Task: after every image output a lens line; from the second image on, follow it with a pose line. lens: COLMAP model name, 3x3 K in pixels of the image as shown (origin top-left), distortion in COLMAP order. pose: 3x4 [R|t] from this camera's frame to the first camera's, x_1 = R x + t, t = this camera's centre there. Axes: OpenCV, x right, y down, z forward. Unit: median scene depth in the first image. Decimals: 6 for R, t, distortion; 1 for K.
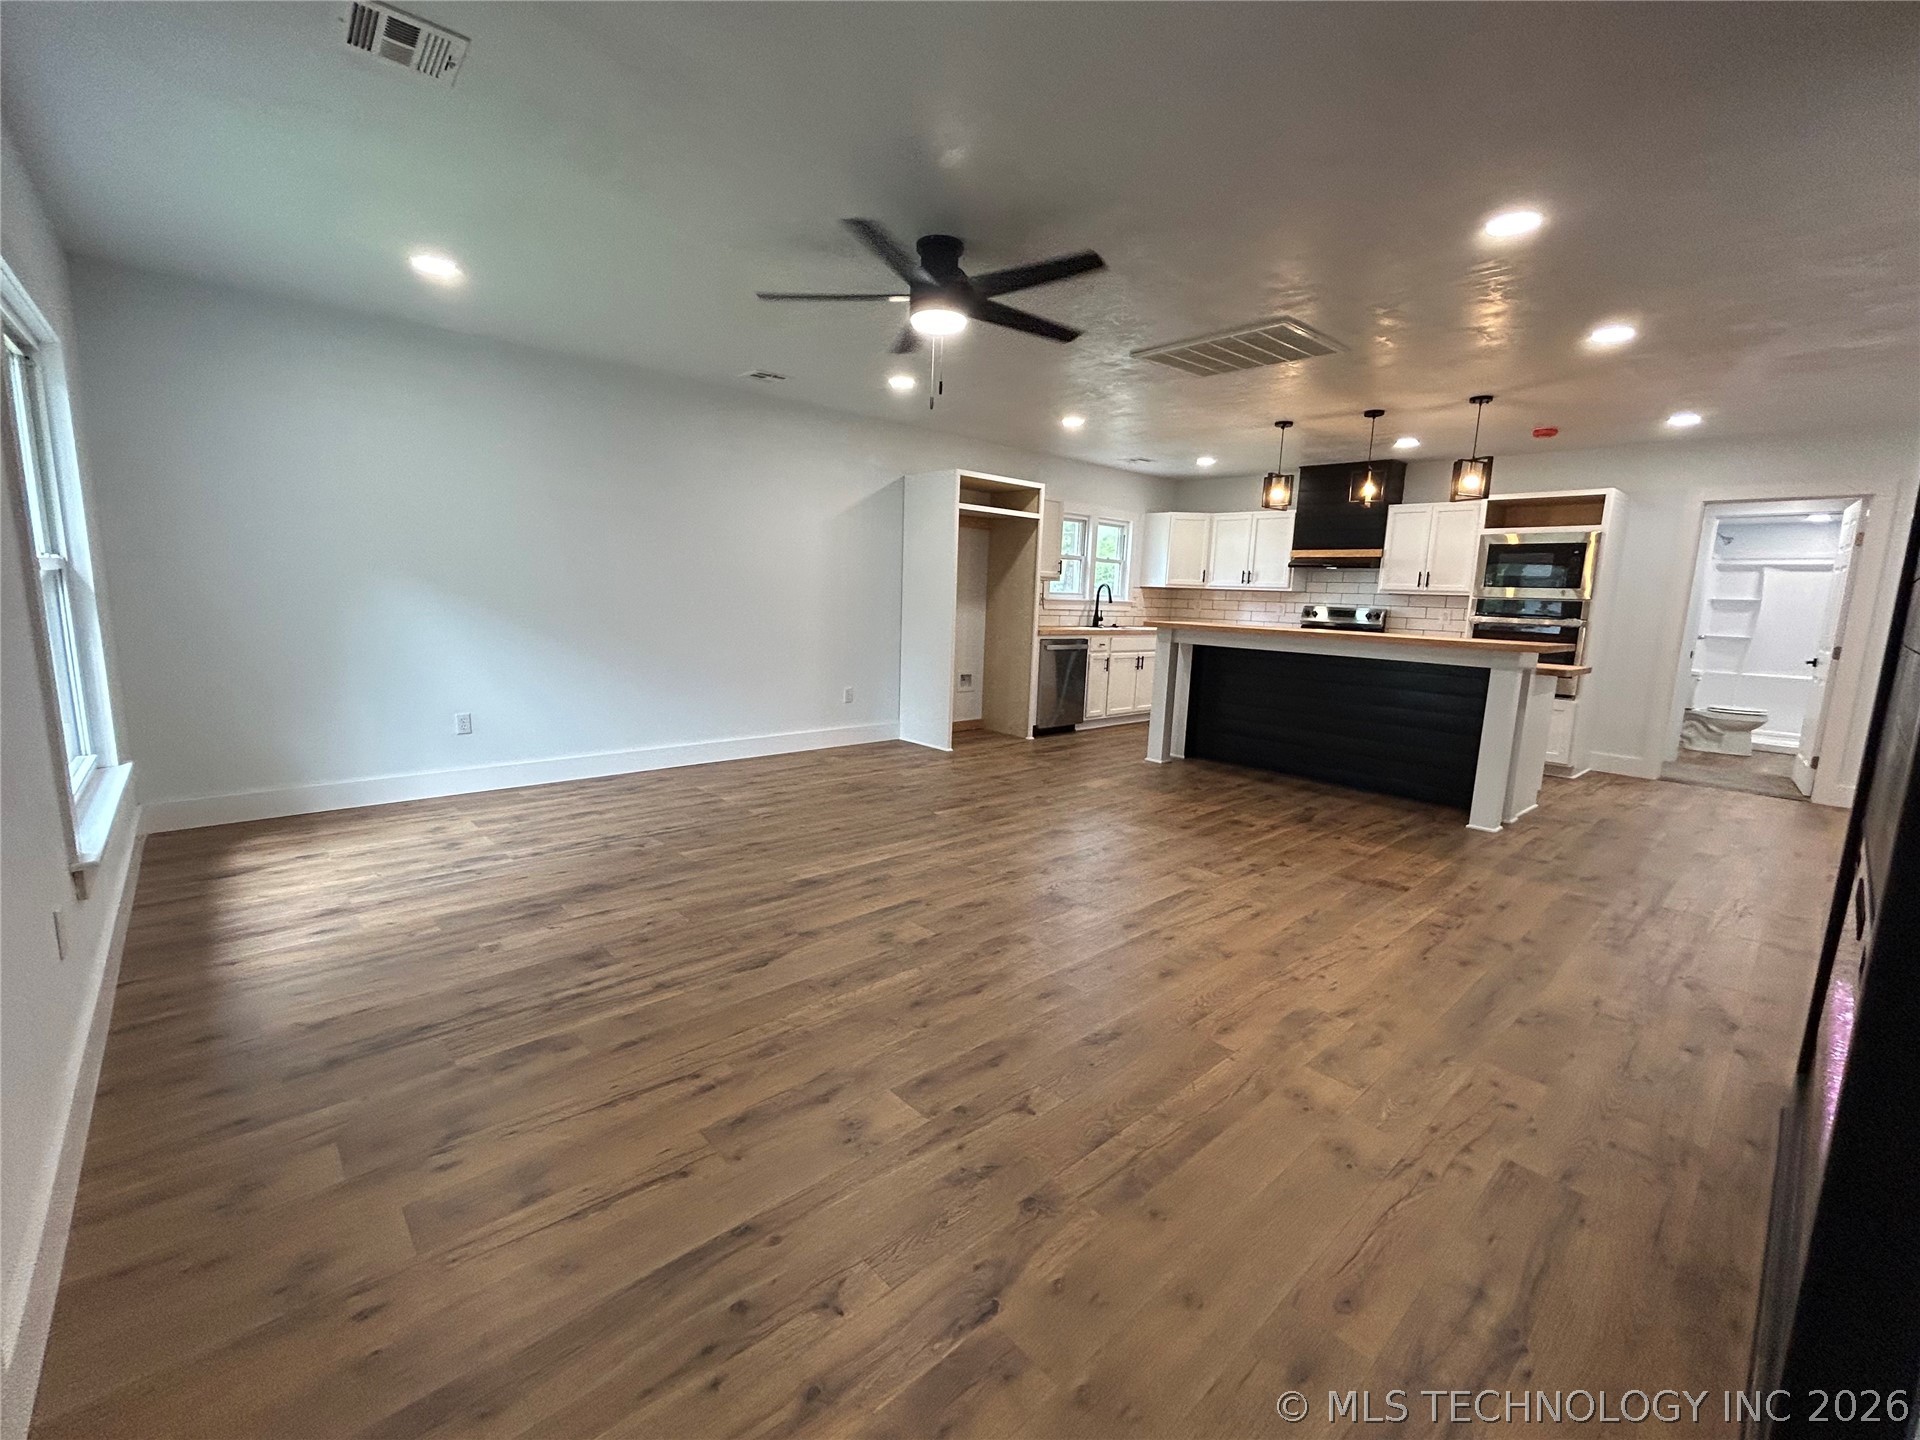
lens RADIAL K [[812.2, 0, 960.0], [0, 812.2, 720.0], [0, 0, 1]] dist [-0.000782, -0.000142]
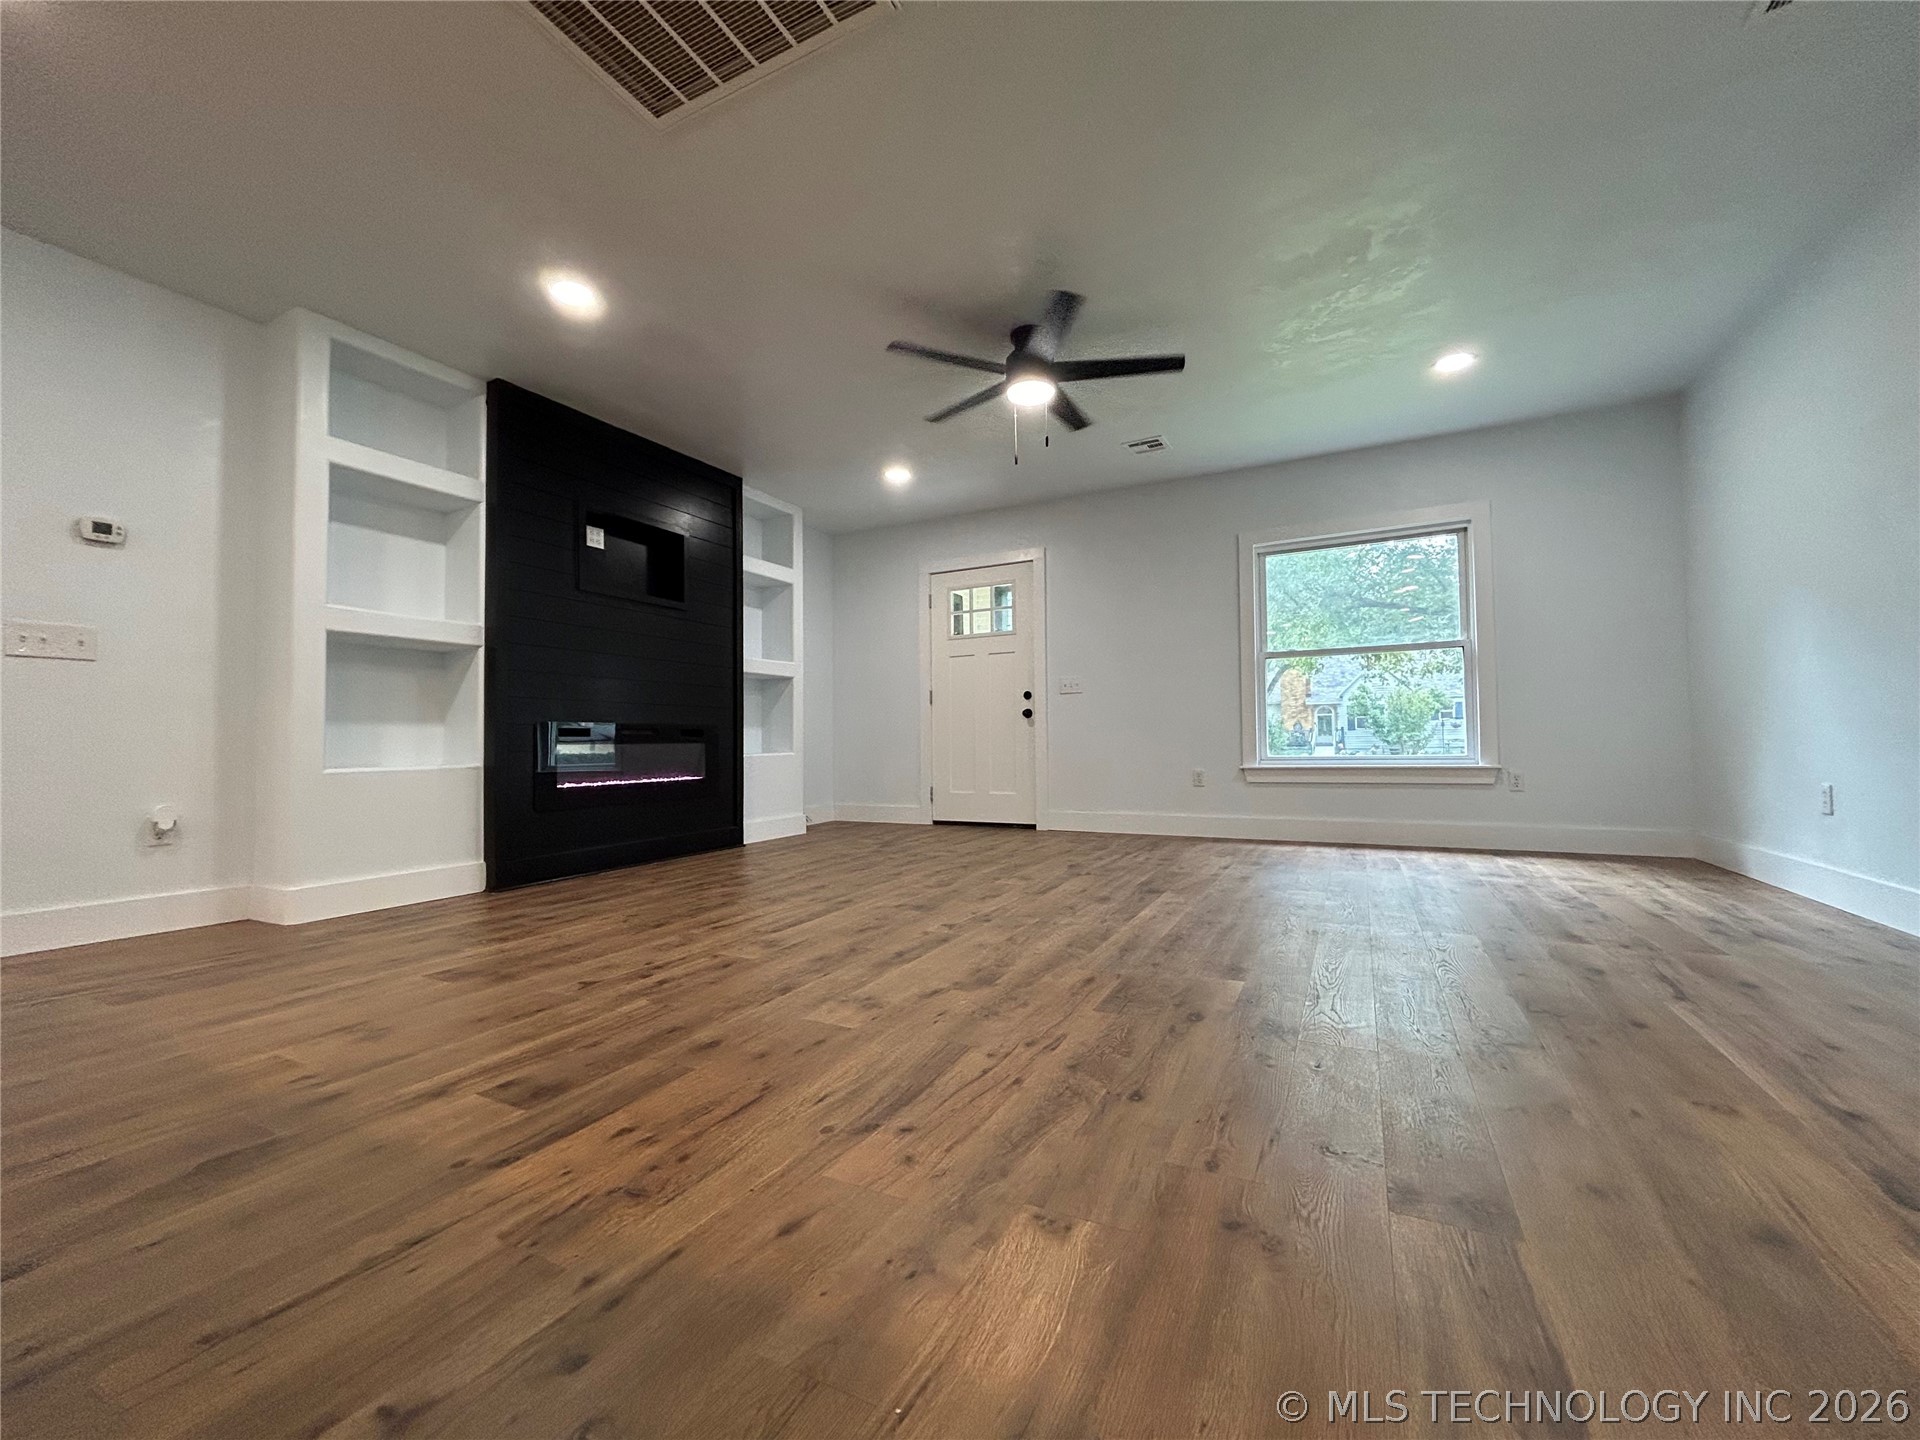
lens RADIAL K [[773.4, 0, 955.4], [0, 773.4, 721.0], [0, 0, 1]] dist [0.002340, -0.000198]
pose [[-0.941064, -0.030193, -0.336880, 0.302258], [-0.070844, 0.991510, 0.109038, -0.081698], [0.330727, 0.126478, -0.935213, 1.407575]]
